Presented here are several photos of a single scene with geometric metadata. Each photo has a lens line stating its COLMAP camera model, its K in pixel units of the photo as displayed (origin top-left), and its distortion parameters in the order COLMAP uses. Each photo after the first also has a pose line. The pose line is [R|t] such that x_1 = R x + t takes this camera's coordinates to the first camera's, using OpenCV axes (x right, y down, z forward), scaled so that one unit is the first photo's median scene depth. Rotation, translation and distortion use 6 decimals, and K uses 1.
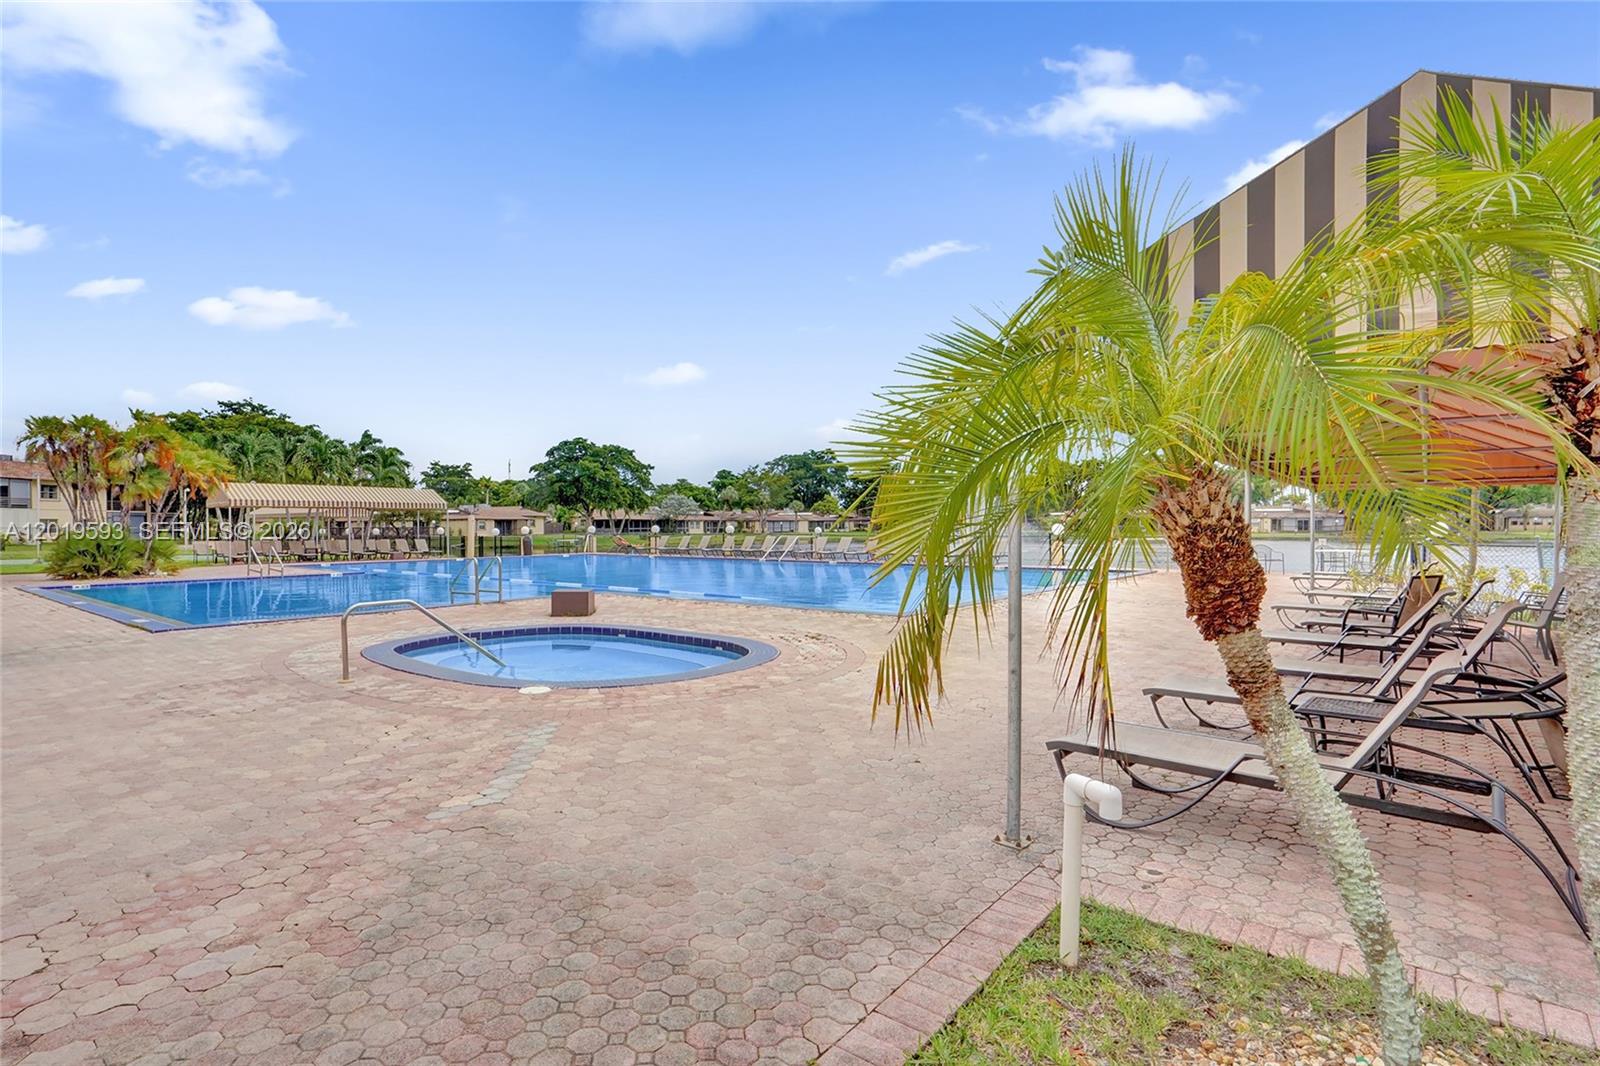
lens RADIAL K [[806.4, 0, 797.3], [0, 806.4, 533.6], [0, 0, 1]] dist [-0.003342, 0.000646]
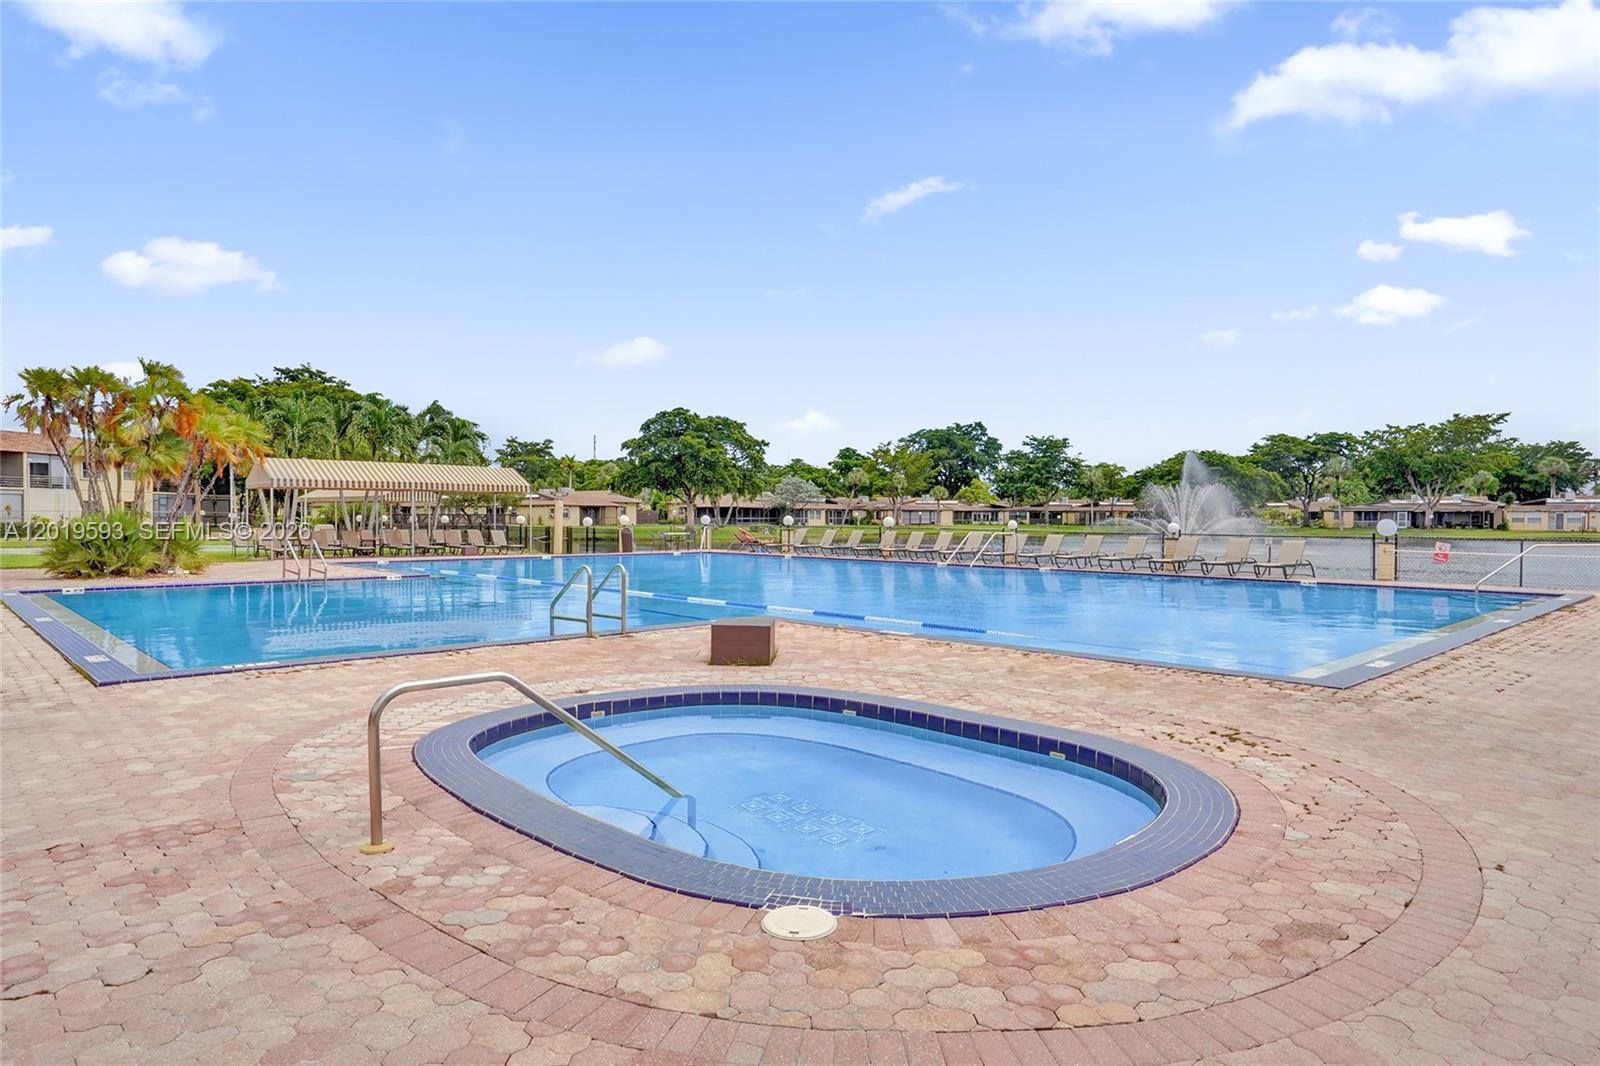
lens RADIAL K [[921.3, 0, 802.1], [0, 921.3, 527.6], [0, 0, 1]] dist [0.000415, -0.001718]
pose [[0.993632, 0.011060, -0.112128, -0.058417], [-0.010672, 0.999935, 0.004055, -0.002169], [0.112166, -0.002832, 0.993685, 0.113294]]
